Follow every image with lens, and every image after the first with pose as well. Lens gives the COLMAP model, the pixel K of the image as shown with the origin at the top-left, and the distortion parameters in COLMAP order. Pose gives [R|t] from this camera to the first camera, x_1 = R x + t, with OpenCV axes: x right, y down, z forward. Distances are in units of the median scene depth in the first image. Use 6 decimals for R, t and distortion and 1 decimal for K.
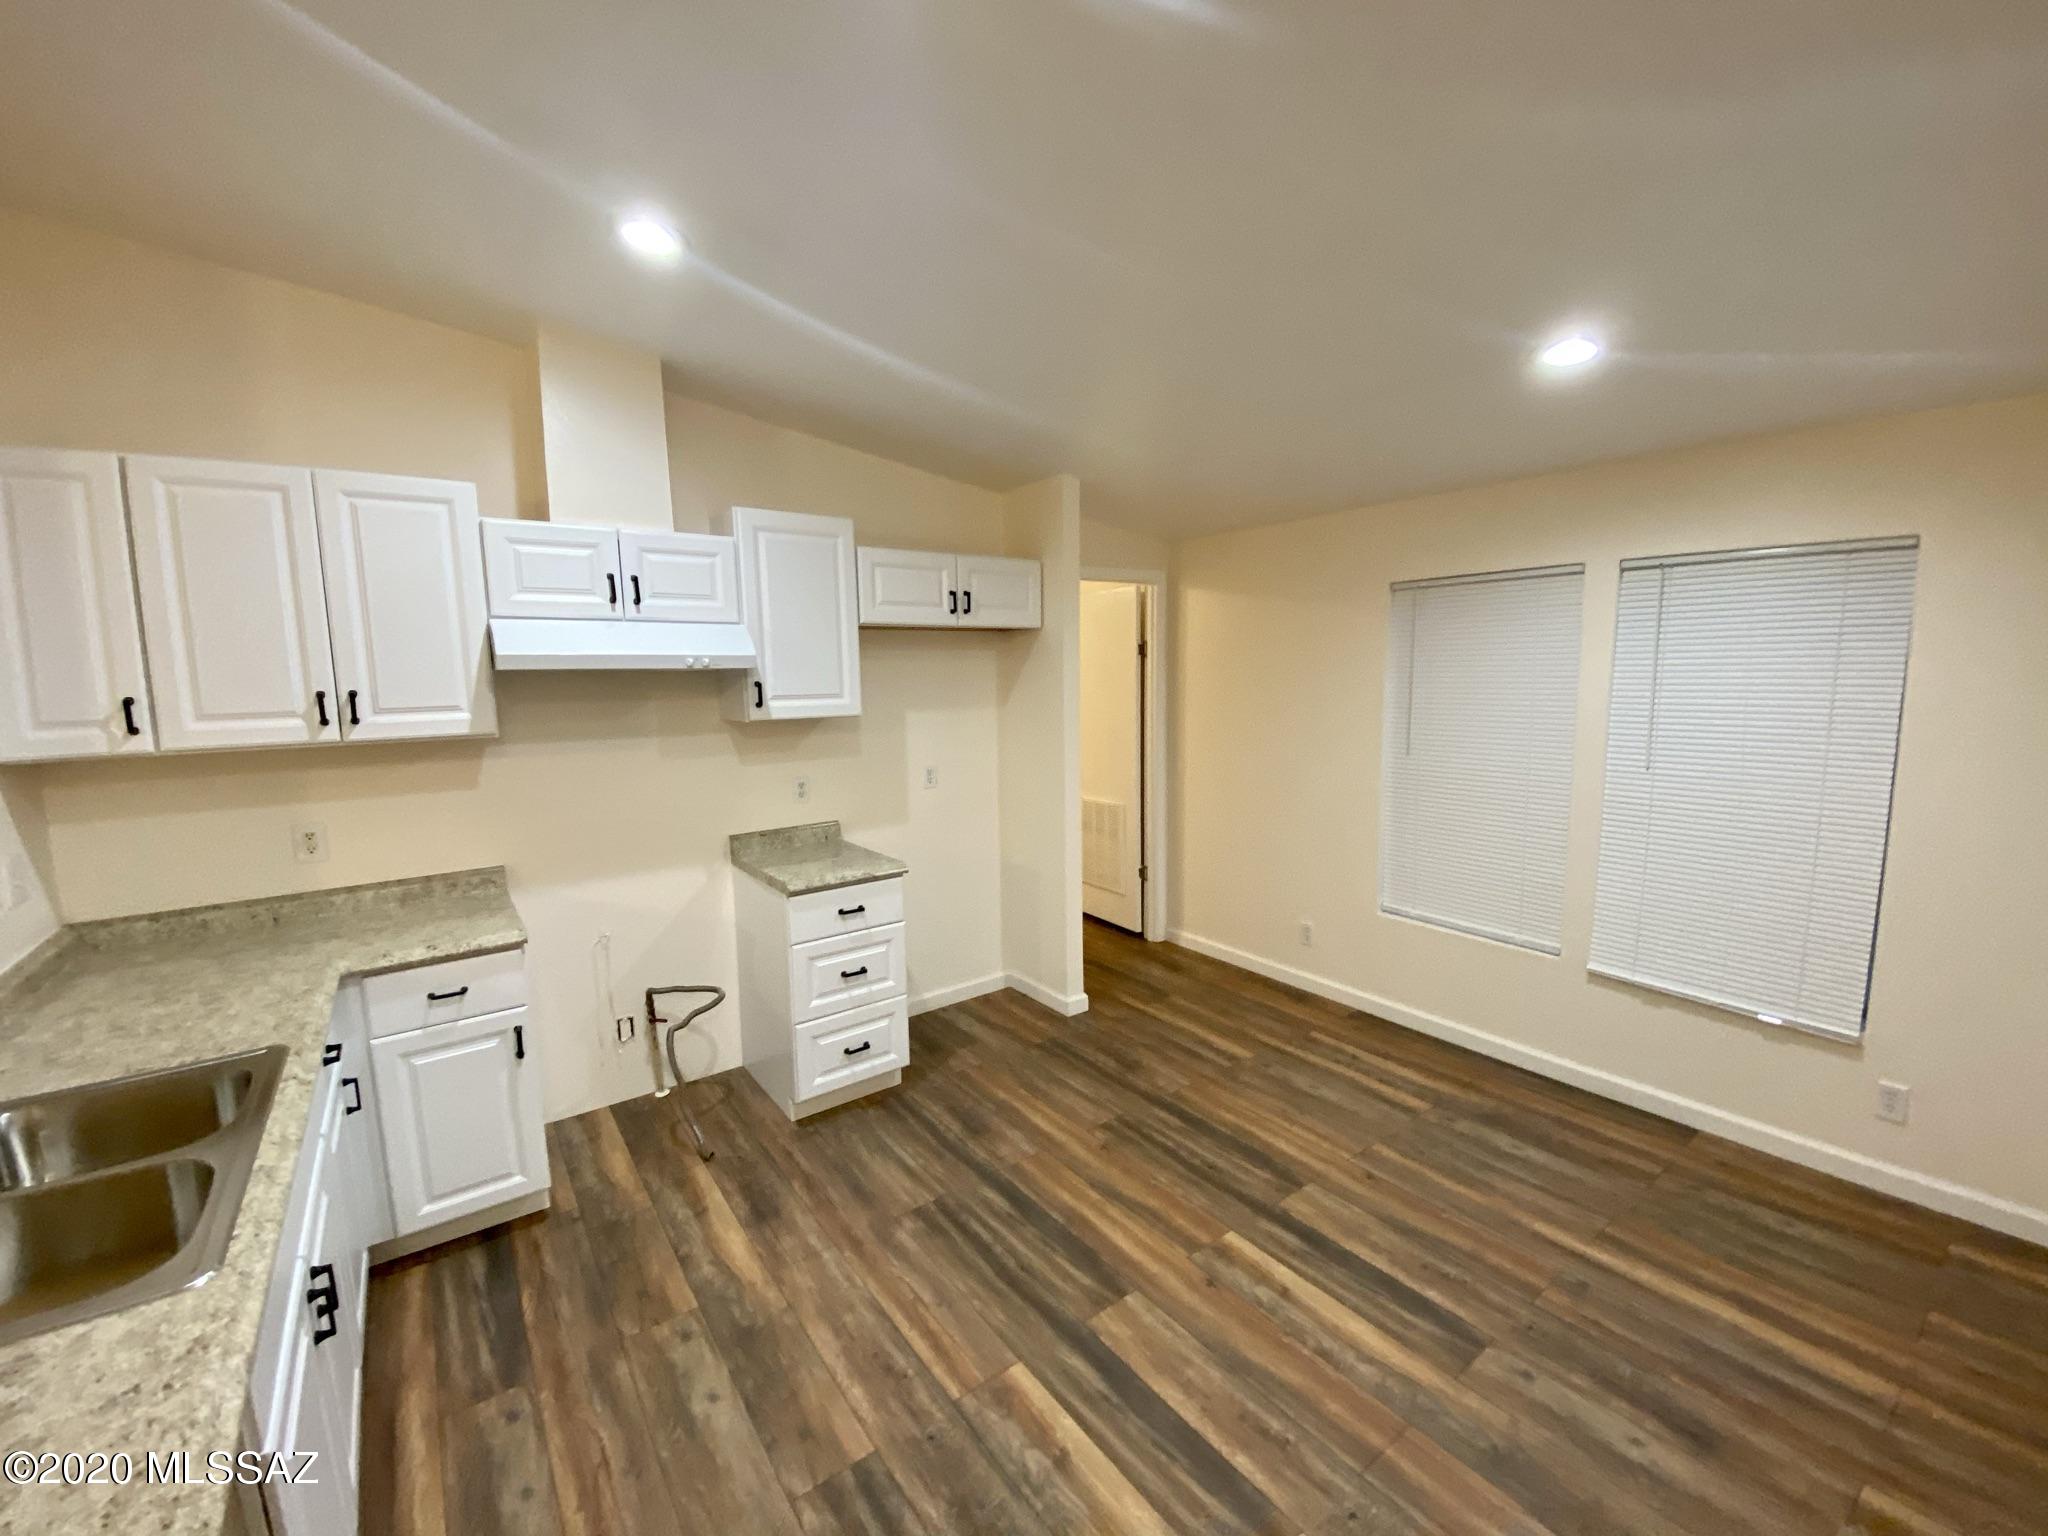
lens RADIAL K [[822.1, 0, 1021.4], [0, 822.1, 769.5], [0, 0, 1]] dist [-0.004882, -0.010821]
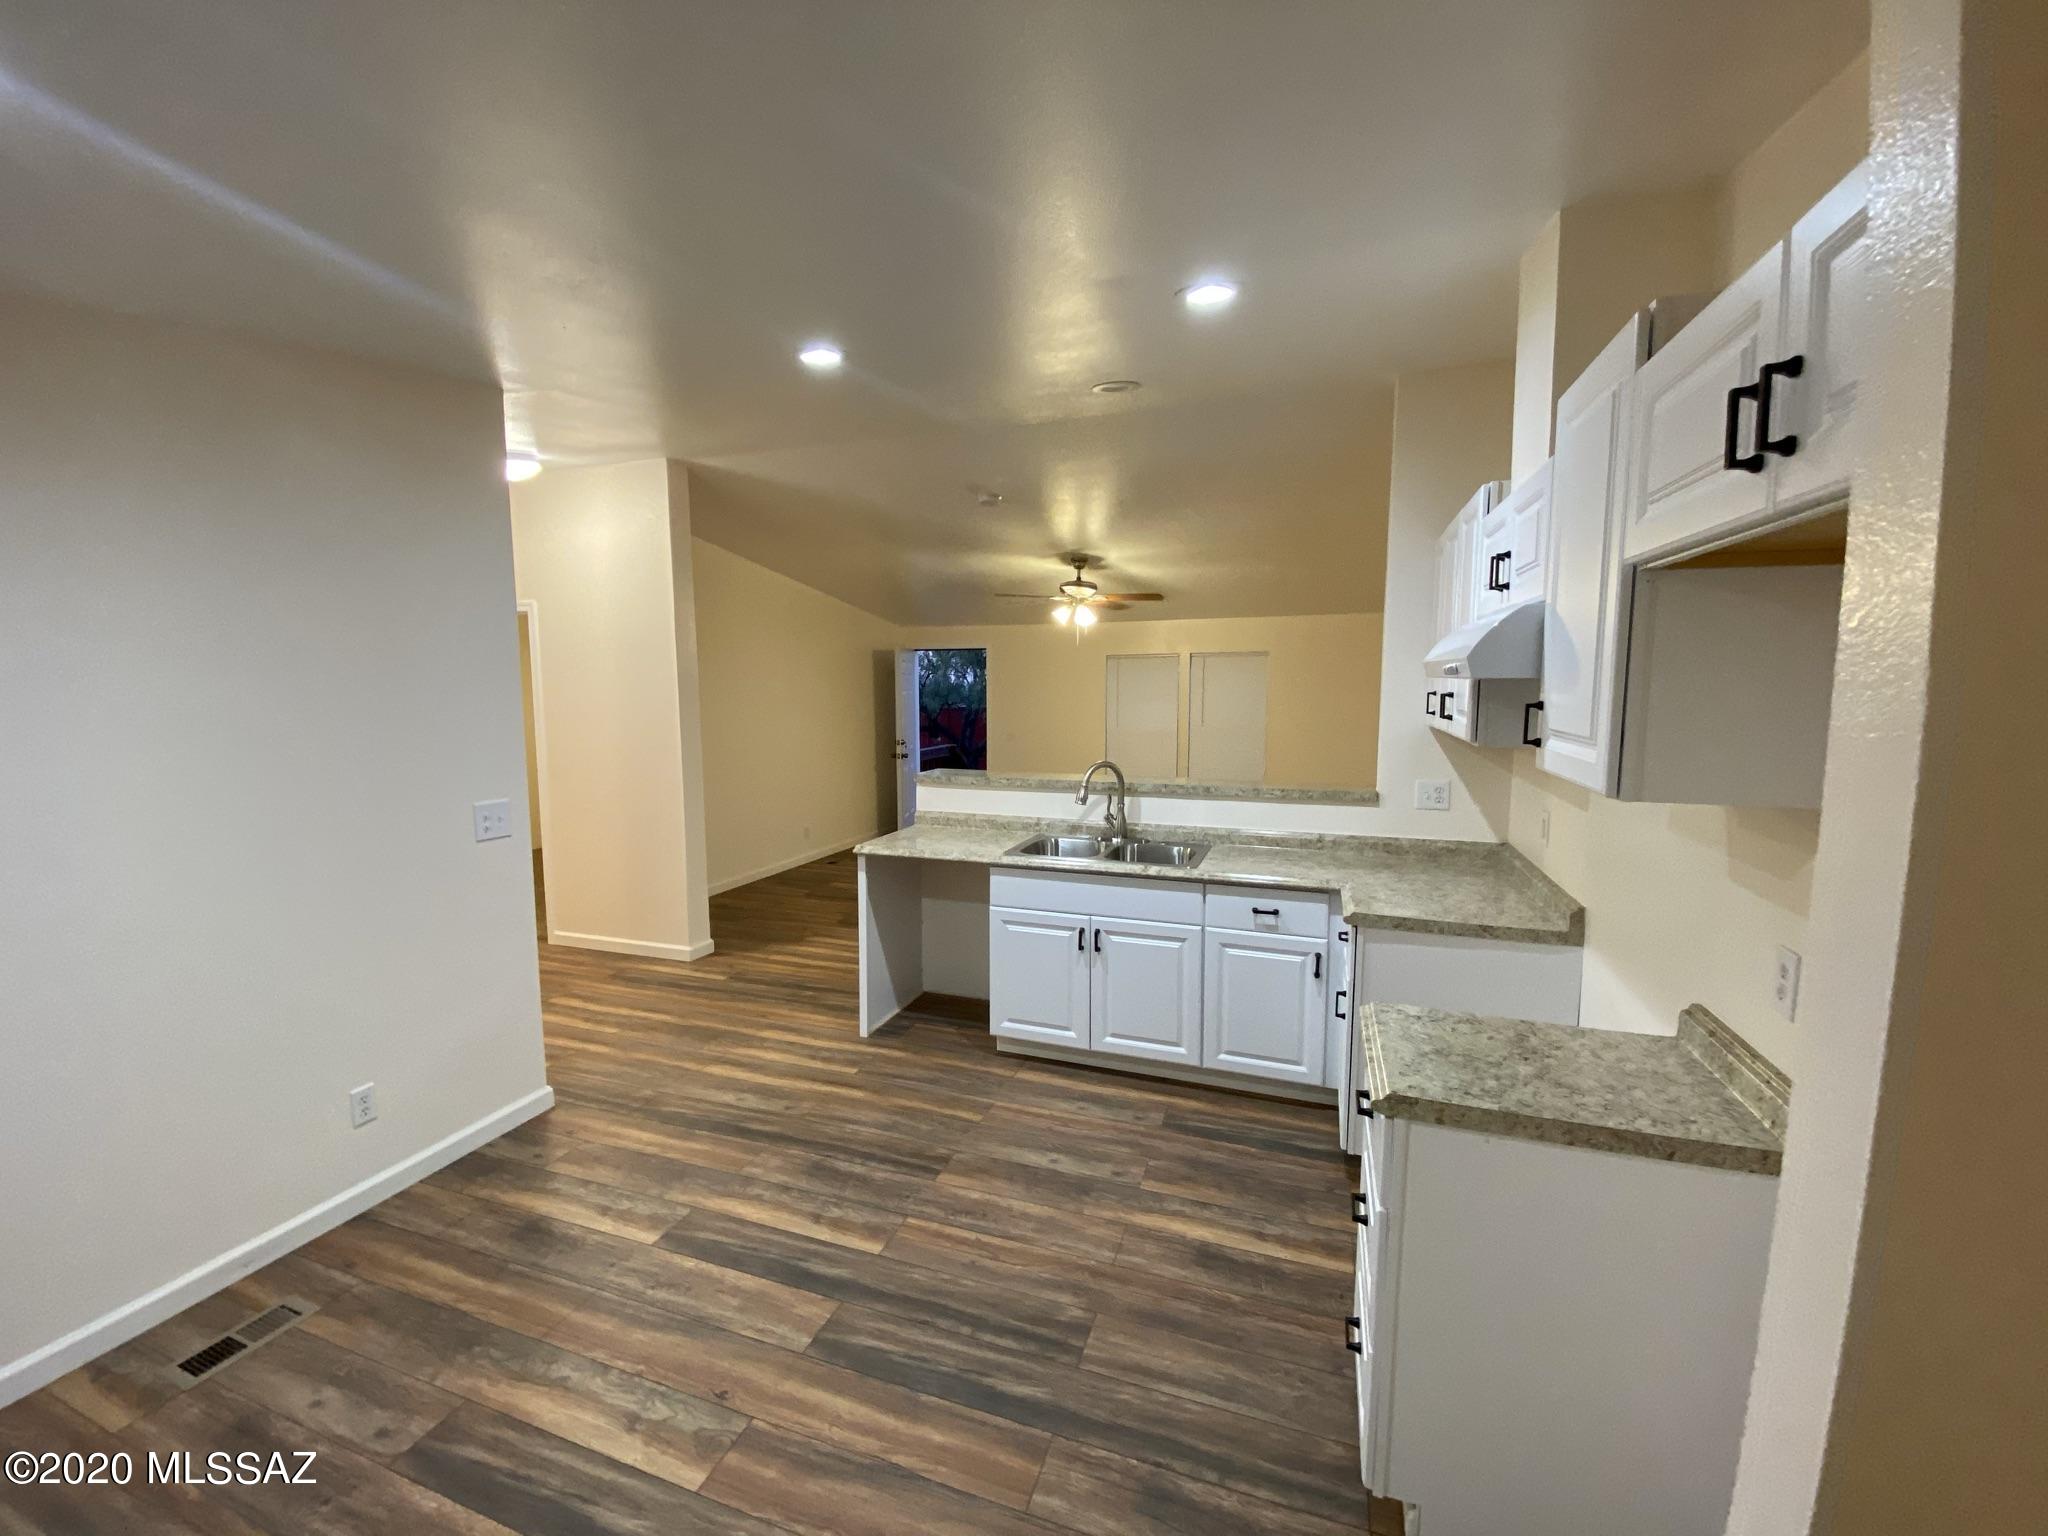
lens RADIAL K [[822.1, 0, 1024.7], [0, 822.1, 755.1], [0, 0, 1]] dist [-0.004882, -0.010821]
pose [[-0.820889, 0.067079, -0.567134, 0.451777], [-0.059747, 0.977541, 0.202100, -0.255681], [0.567953, 0.199787, -0.798445, 1.909850]]
